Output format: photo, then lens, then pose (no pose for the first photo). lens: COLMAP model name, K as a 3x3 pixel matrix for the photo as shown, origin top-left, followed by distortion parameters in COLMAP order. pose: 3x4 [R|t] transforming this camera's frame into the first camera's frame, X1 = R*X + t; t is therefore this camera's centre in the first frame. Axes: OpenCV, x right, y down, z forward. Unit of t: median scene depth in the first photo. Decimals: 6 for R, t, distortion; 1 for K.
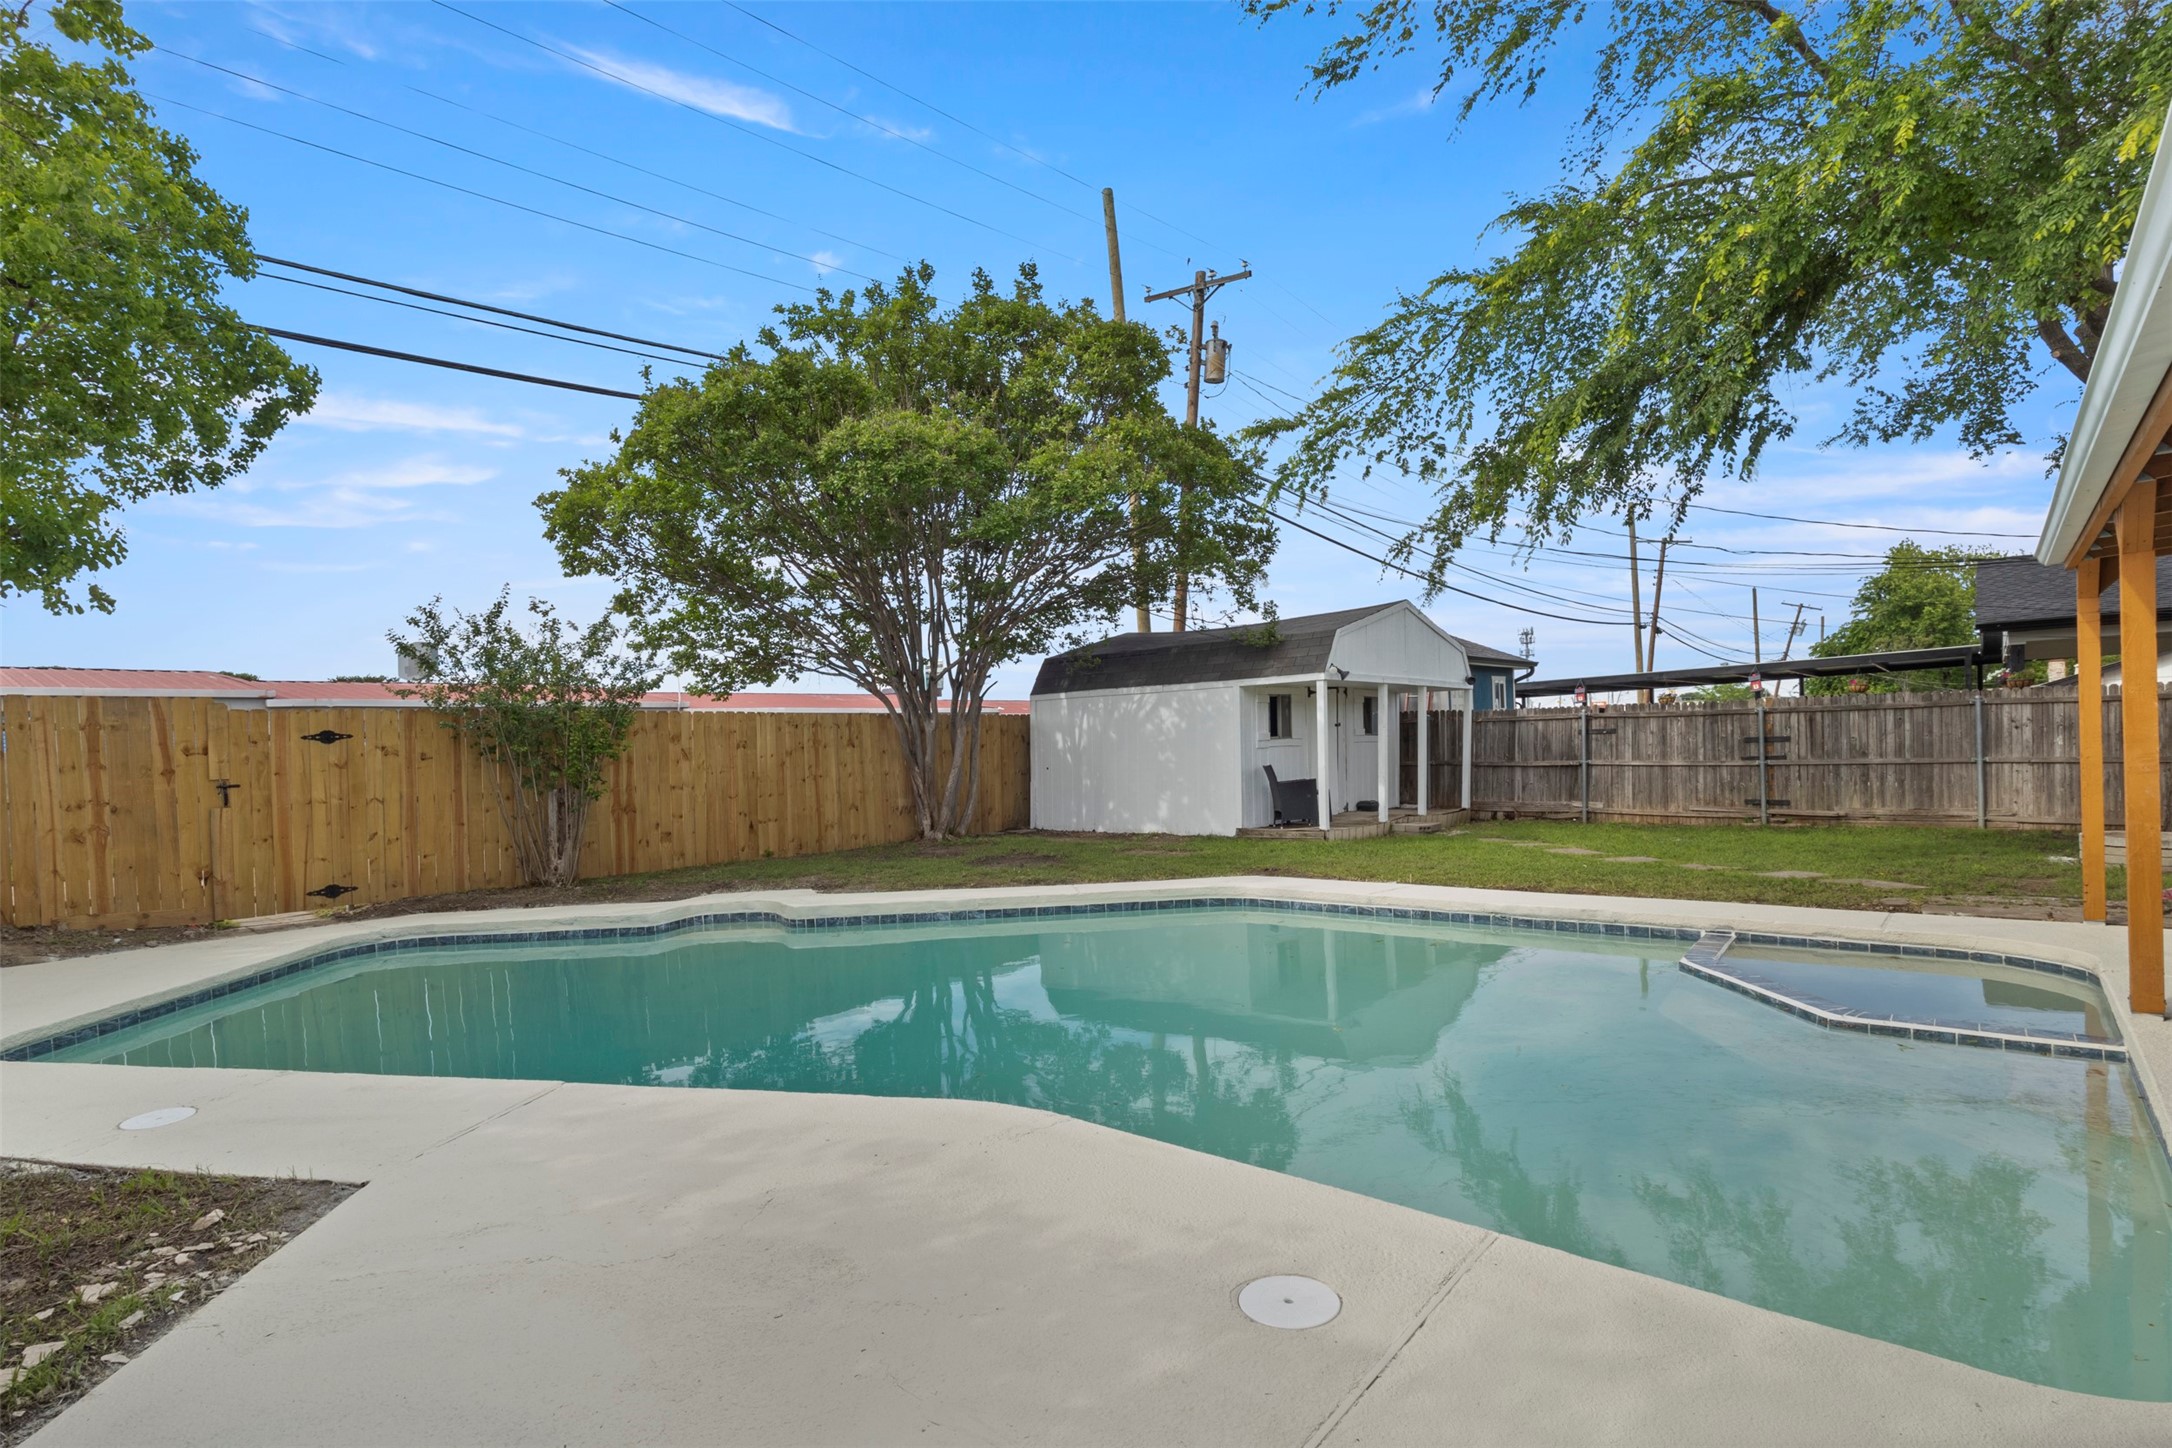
lens RADIAL K [[1007.7, 0, 1086.0], [0, 1007.7, 724.0], [0, 0, 1]] dist [-0.000939, -0.000617]
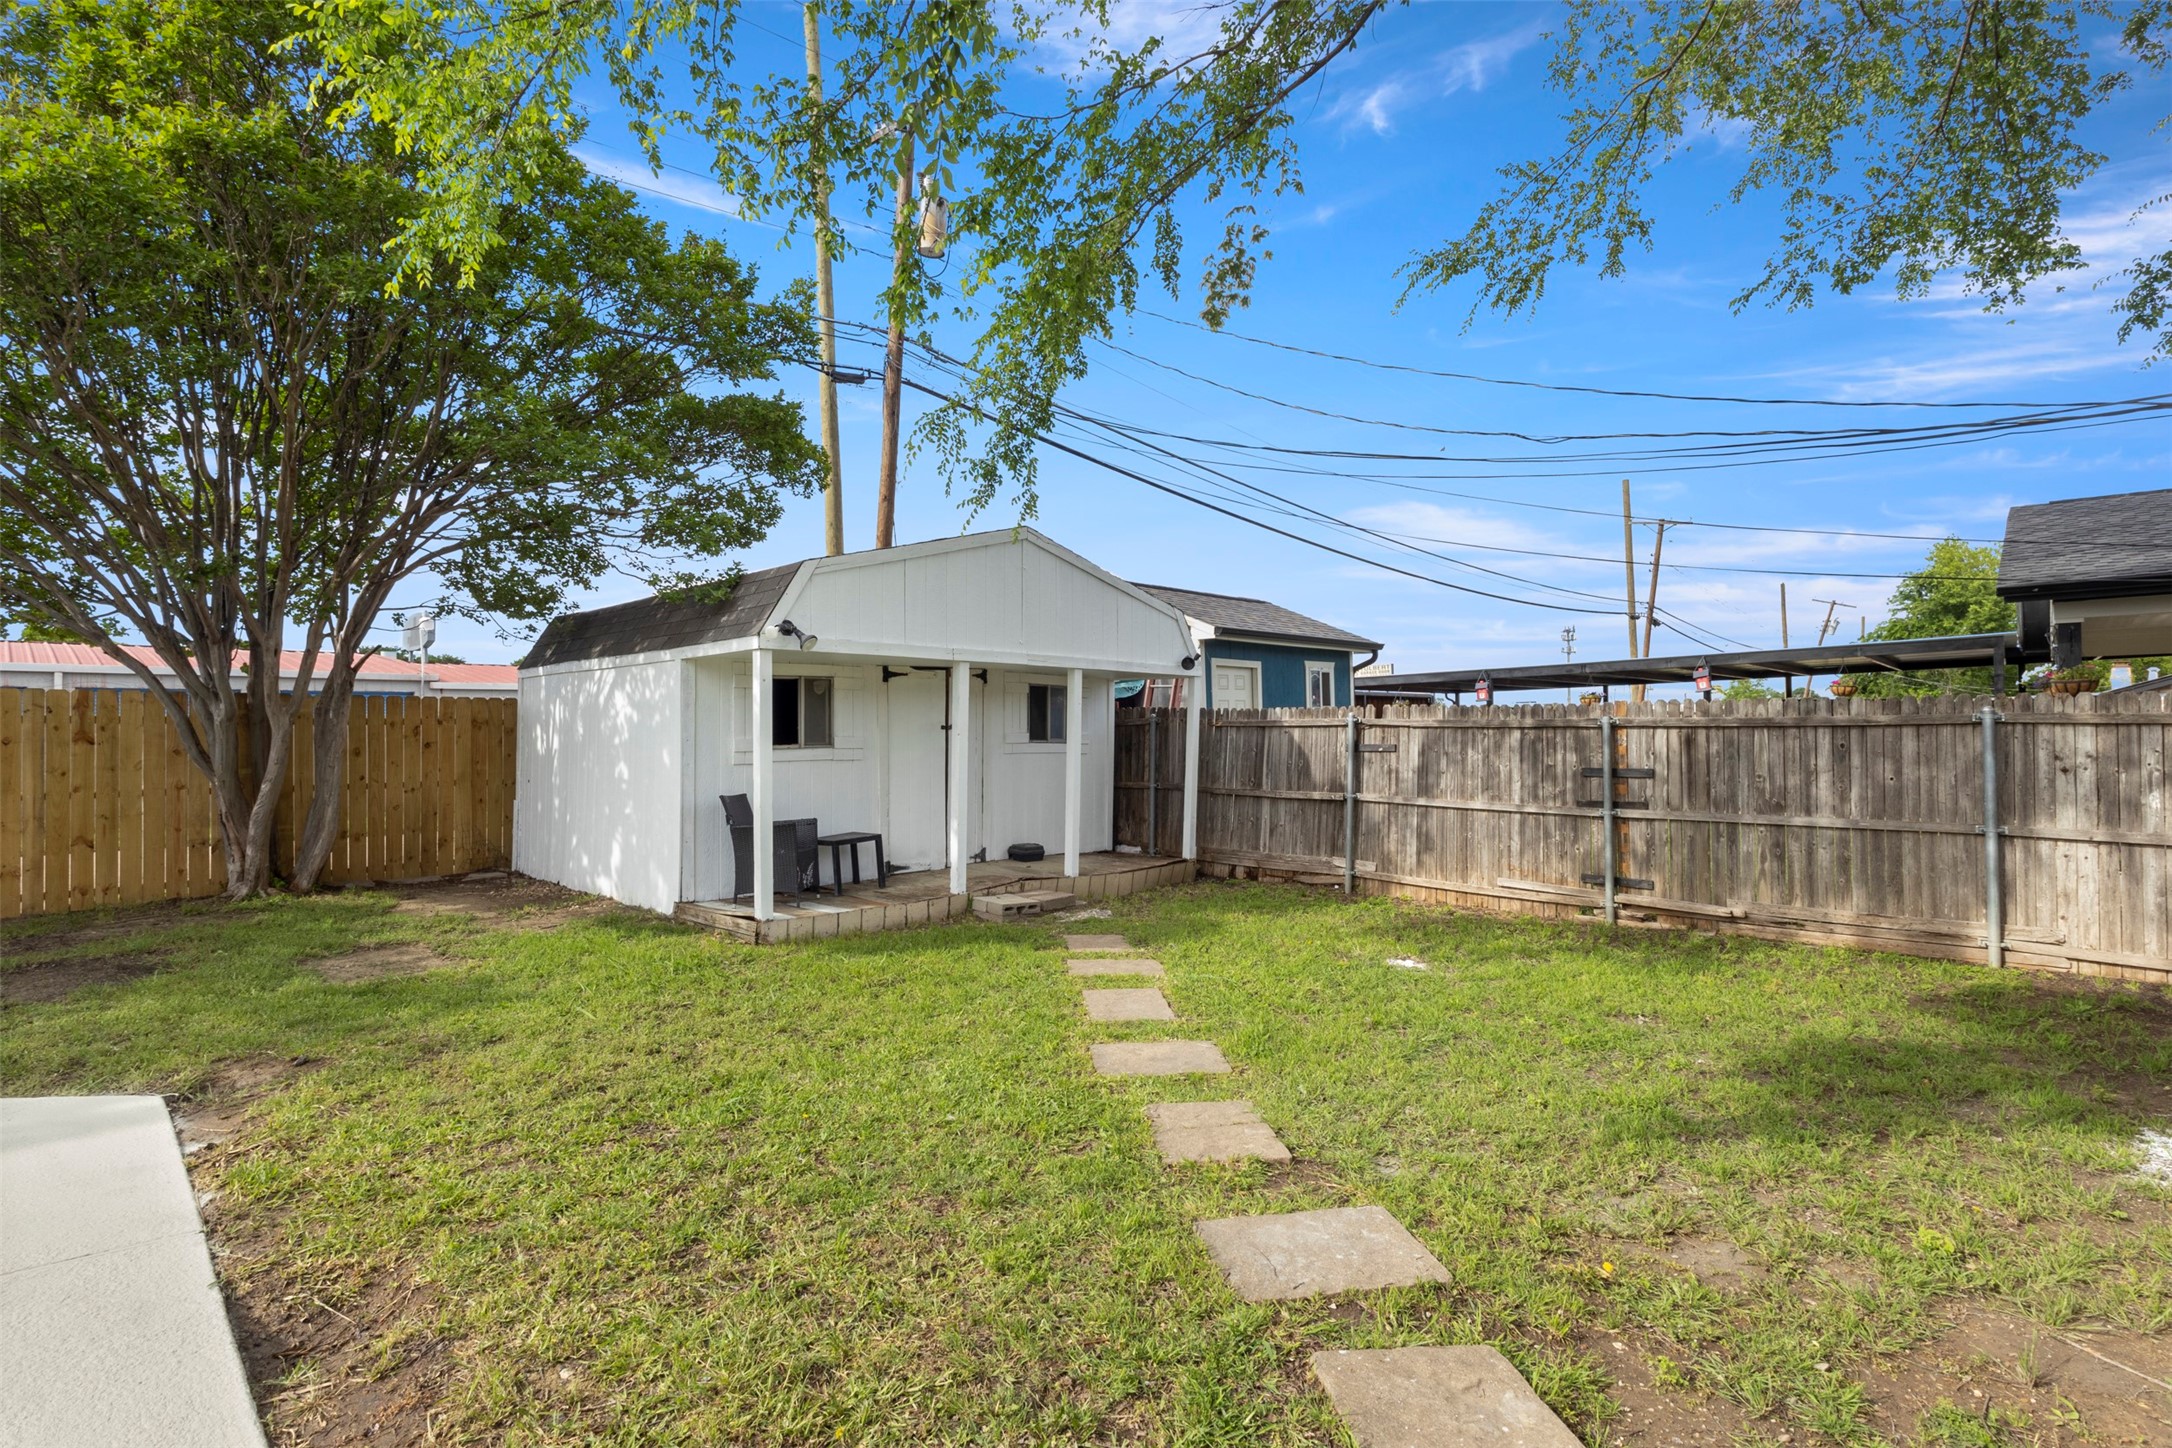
lens RADIAL K [[959.4, 0, 1100.5], [0, 959.4, 681.8], [0, 0, 1]] dist [-0.001421, 0.000189]
pose [[0.998535, 0.024077, -0.048461, 0.399272], [-0.025389, 0.999323, -0.026644, -0.014808], [0.047787, 0.027835, 0.998470, 0.426353]]
